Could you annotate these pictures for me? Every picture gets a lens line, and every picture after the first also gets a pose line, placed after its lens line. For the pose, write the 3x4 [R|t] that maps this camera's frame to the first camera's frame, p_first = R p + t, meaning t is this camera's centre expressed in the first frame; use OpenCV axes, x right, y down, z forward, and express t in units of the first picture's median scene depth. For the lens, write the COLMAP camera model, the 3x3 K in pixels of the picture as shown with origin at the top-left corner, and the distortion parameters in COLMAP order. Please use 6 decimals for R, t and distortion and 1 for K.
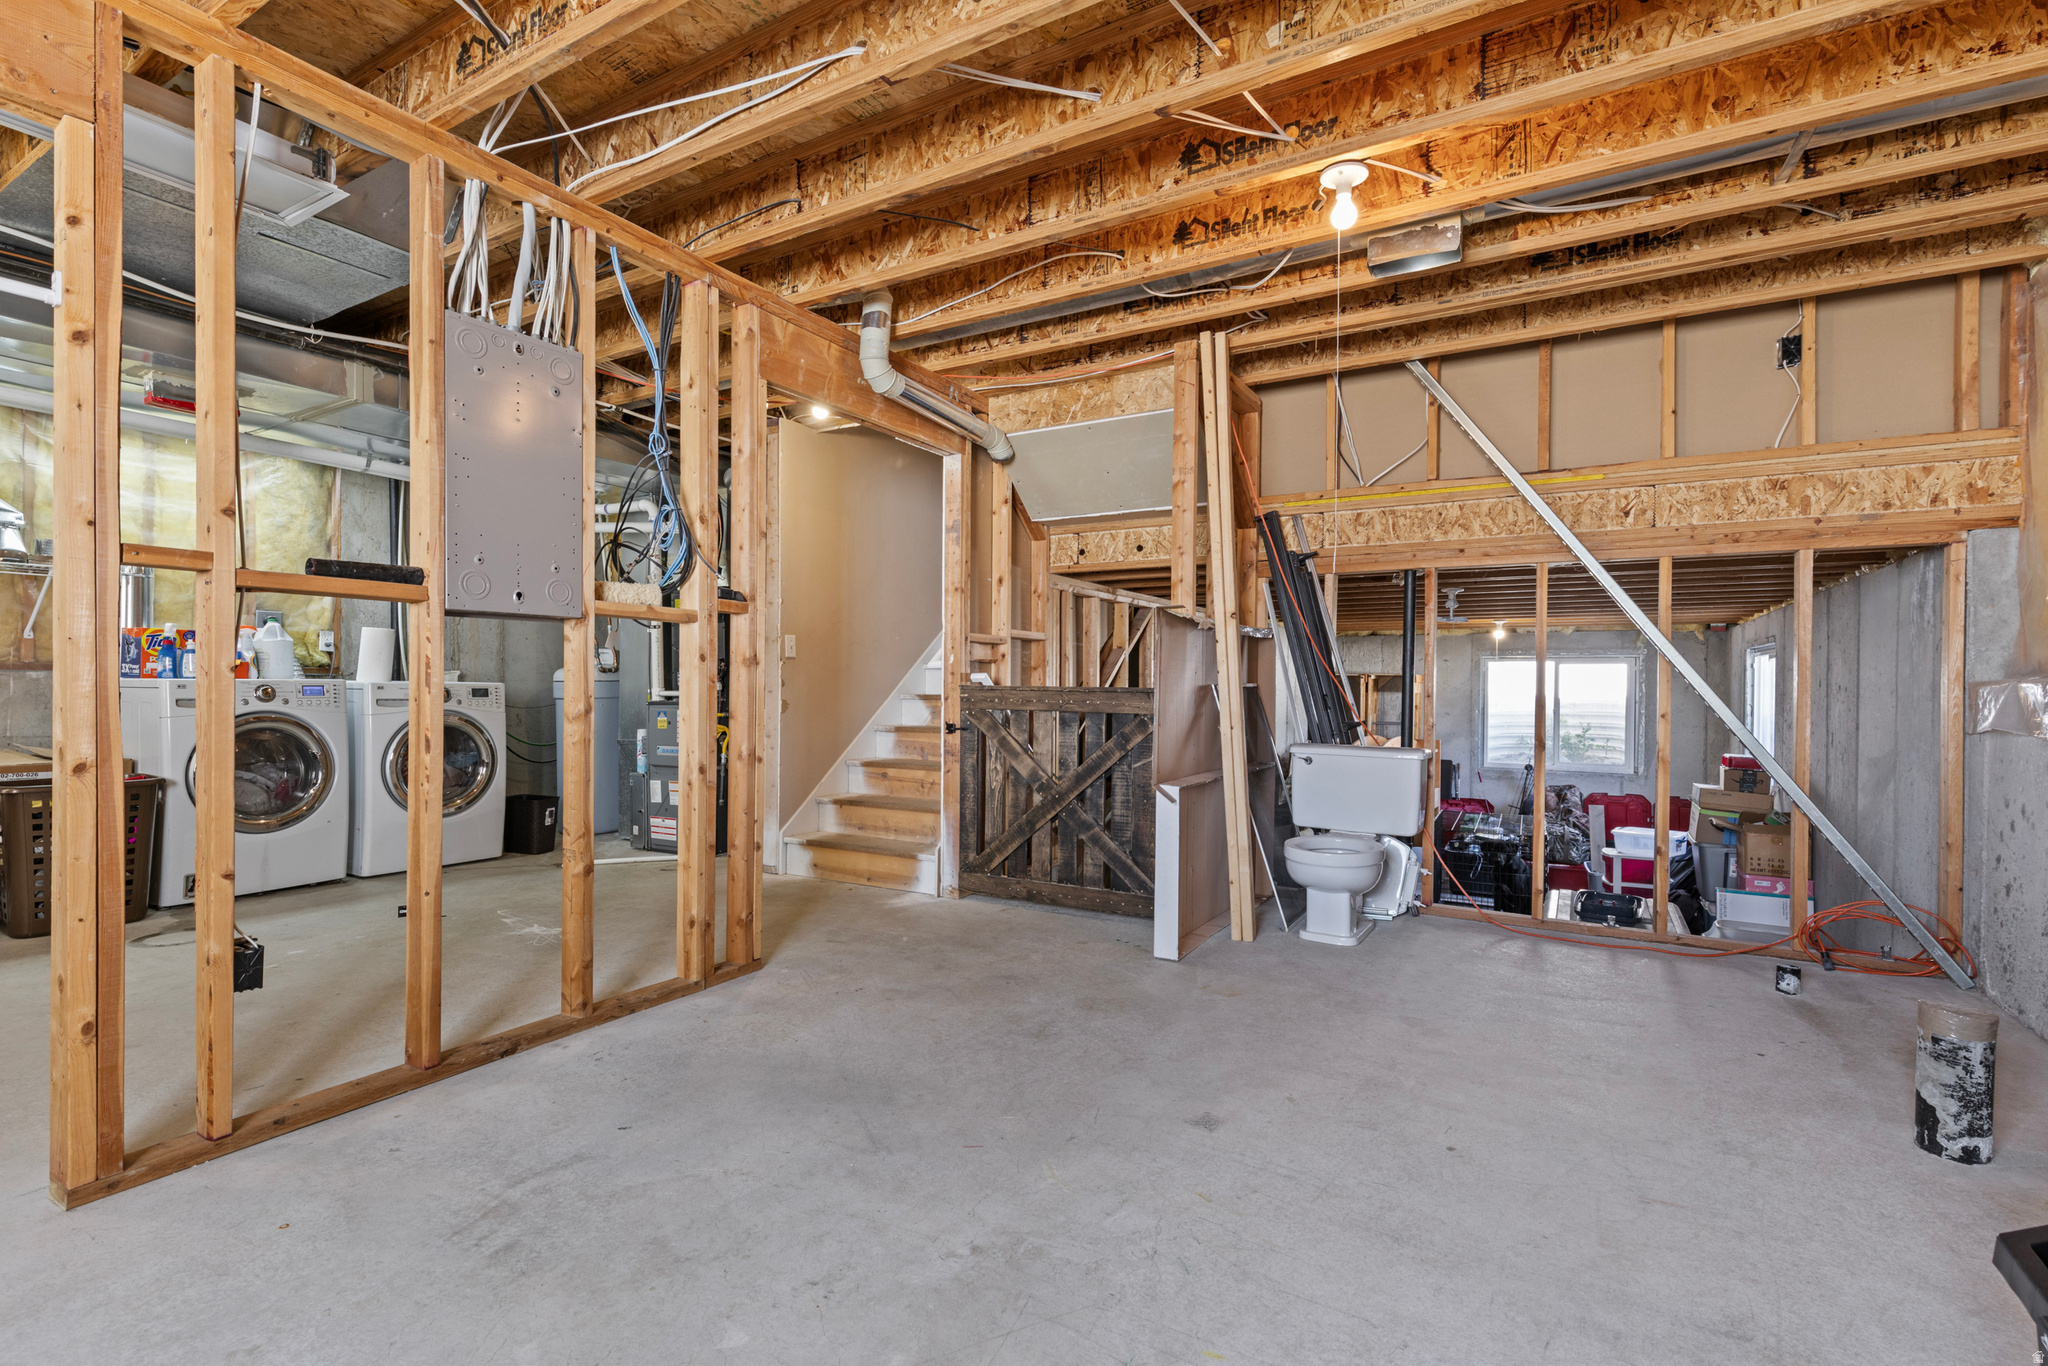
lens RADIAL K [[910.7, 0, 1029.6], [0, 910.7, 690.6], [0, 0, 1]] dist [0.002131, 0.000092]
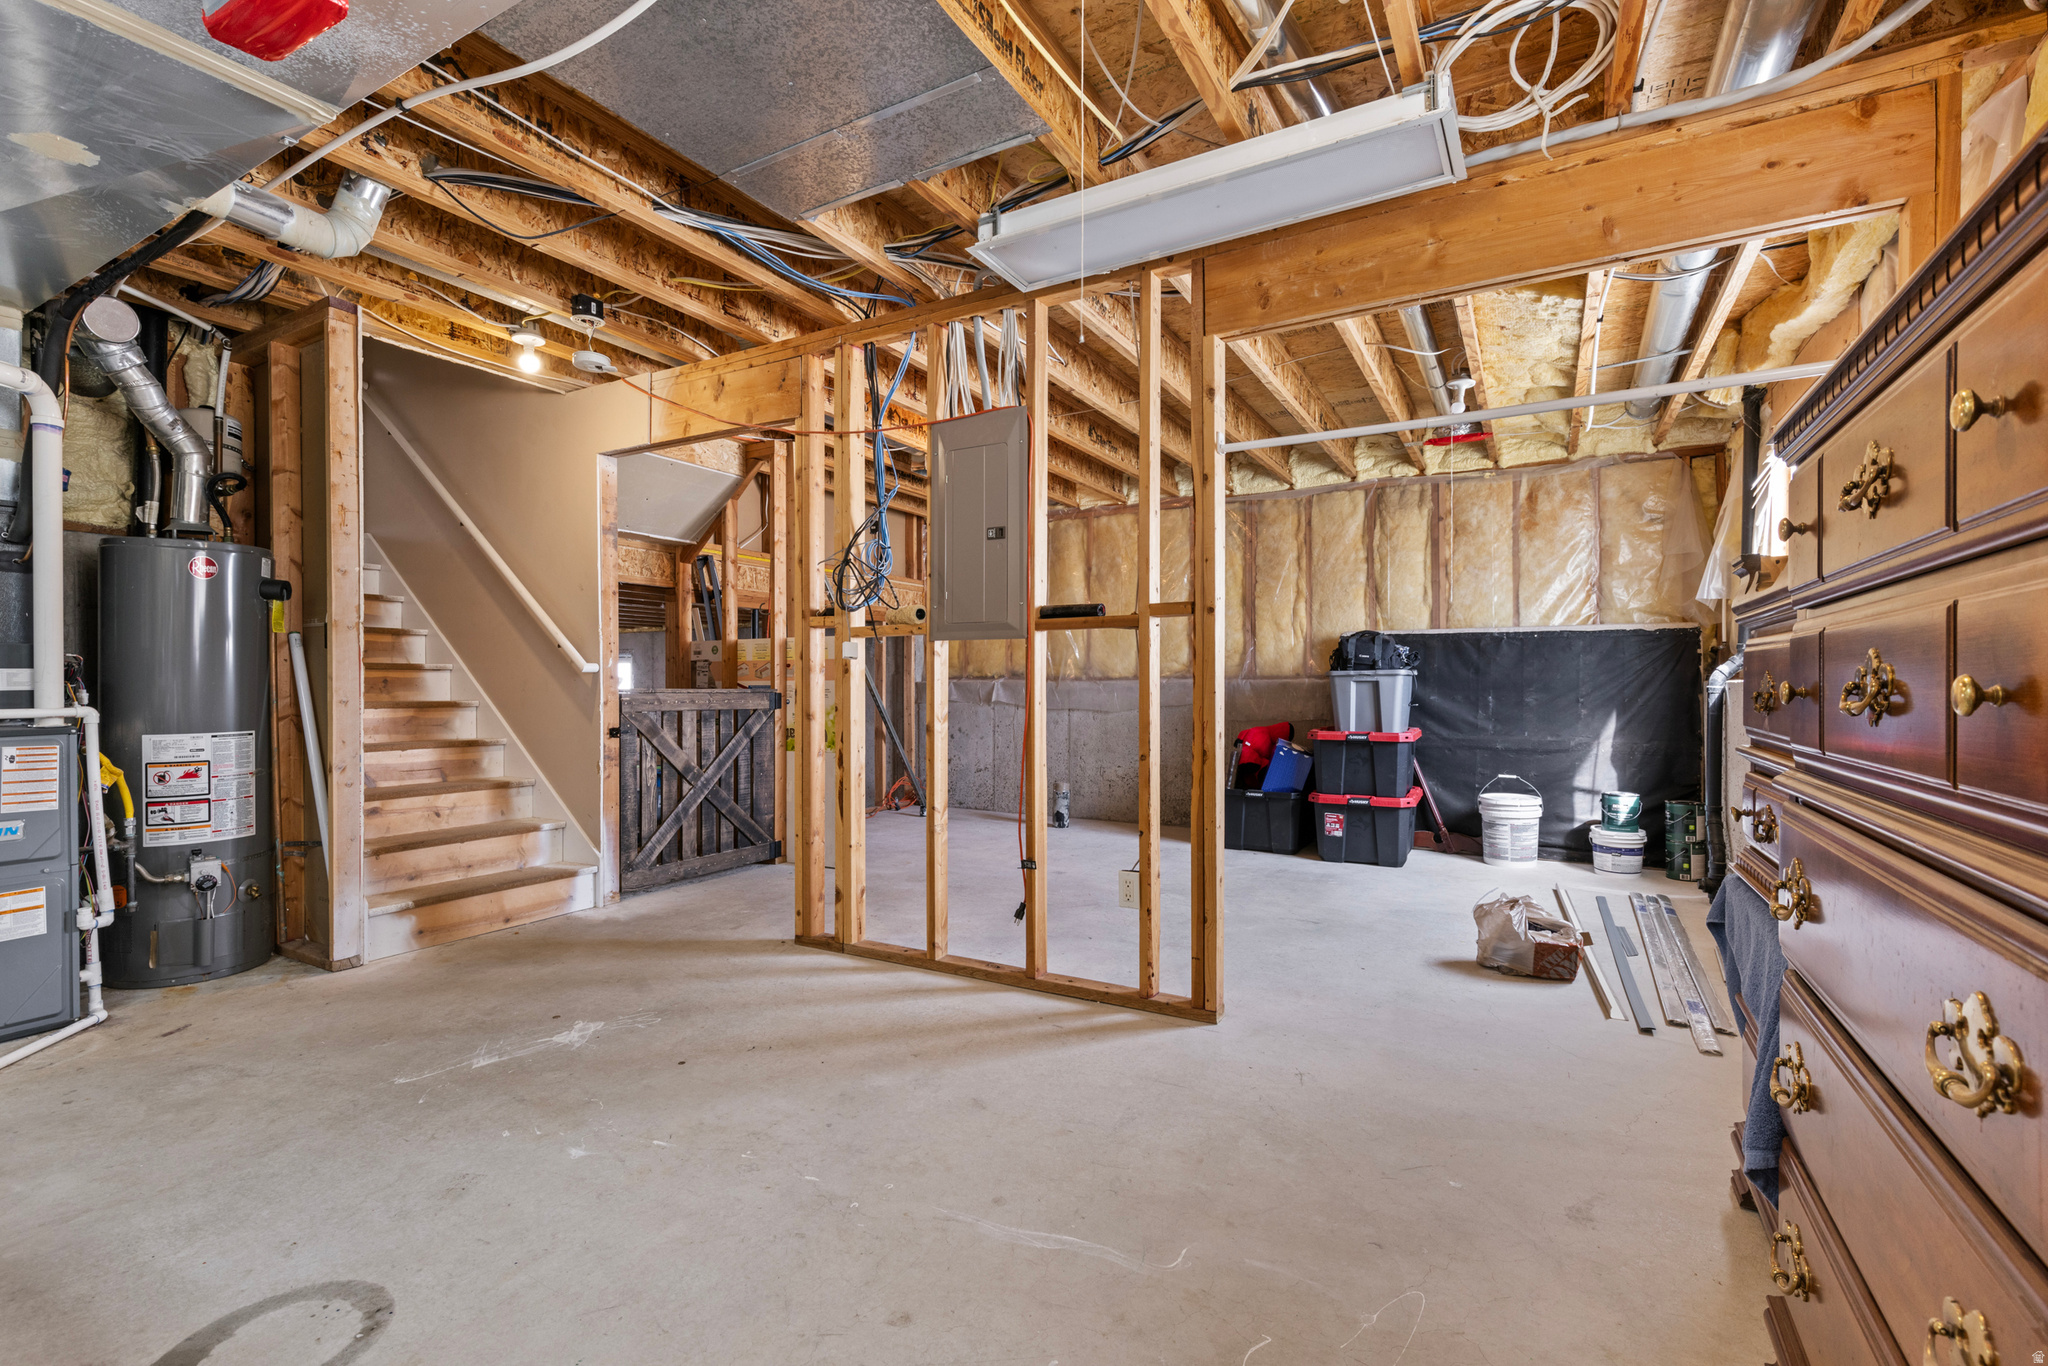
lens RADIAL K [[958.1, 0, 1013.5], [0, 958.1, 690.7], [0, 0, 1]] dist [0.000750, -0.000138]
pose [[-0.002346, -0.015075, 0.999884, -1.355325], [0.002386, 0.999883, 0.015080, -0.023329], [-0.999994, 0.002421, -0.002310, 0.673874]]
